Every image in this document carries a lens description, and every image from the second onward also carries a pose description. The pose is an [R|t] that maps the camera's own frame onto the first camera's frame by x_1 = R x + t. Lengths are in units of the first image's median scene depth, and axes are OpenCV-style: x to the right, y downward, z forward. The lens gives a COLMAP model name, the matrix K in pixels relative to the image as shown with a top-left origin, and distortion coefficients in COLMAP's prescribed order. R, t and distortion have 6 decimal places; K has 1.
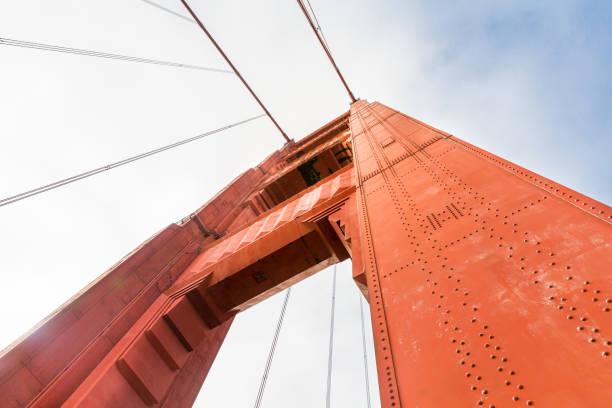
lens RADIAL K [[404.2, 0, 309.5], [0, 404.2, 212.9], [0, 0, 1]] dist [0.113558, 0.000807]
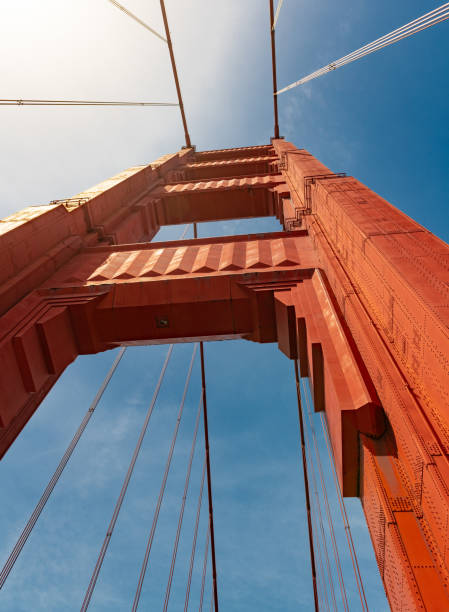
lens RADIAL K [[462.0, 0, 219.8], [0, 462.0, 276.3], [0, 0, 1]] dist [0.068622, -0.006621]
pose [[0.902263, 0.390588, 0.182653, -0.122654], [-0.405319, 0.912793, 0.050250, -0.011762], [-0.147098, -0.119372, 0.981892, 0.035729]]
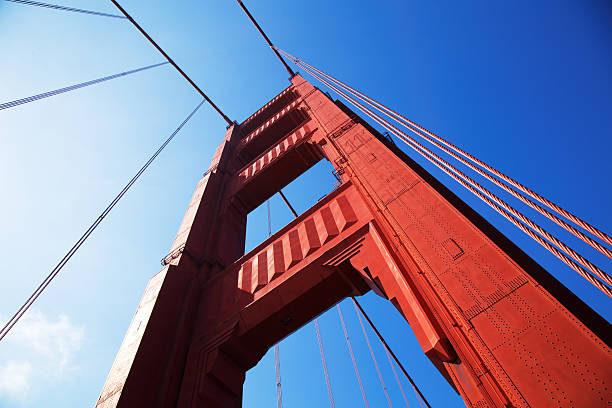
lens RADIAL K [[422.3, 0, 306.4], [0, 422.3, 209.3], [0, 0, 1]] dist [-0.028382, 0.002404]
pose [[0.977925, -0.146133, 0.149362, -0.105230], [0.129778, 0.984971, 0.113974, -0.132087], [-0.163772, -0.092074, 0.982192, -0.030544]]
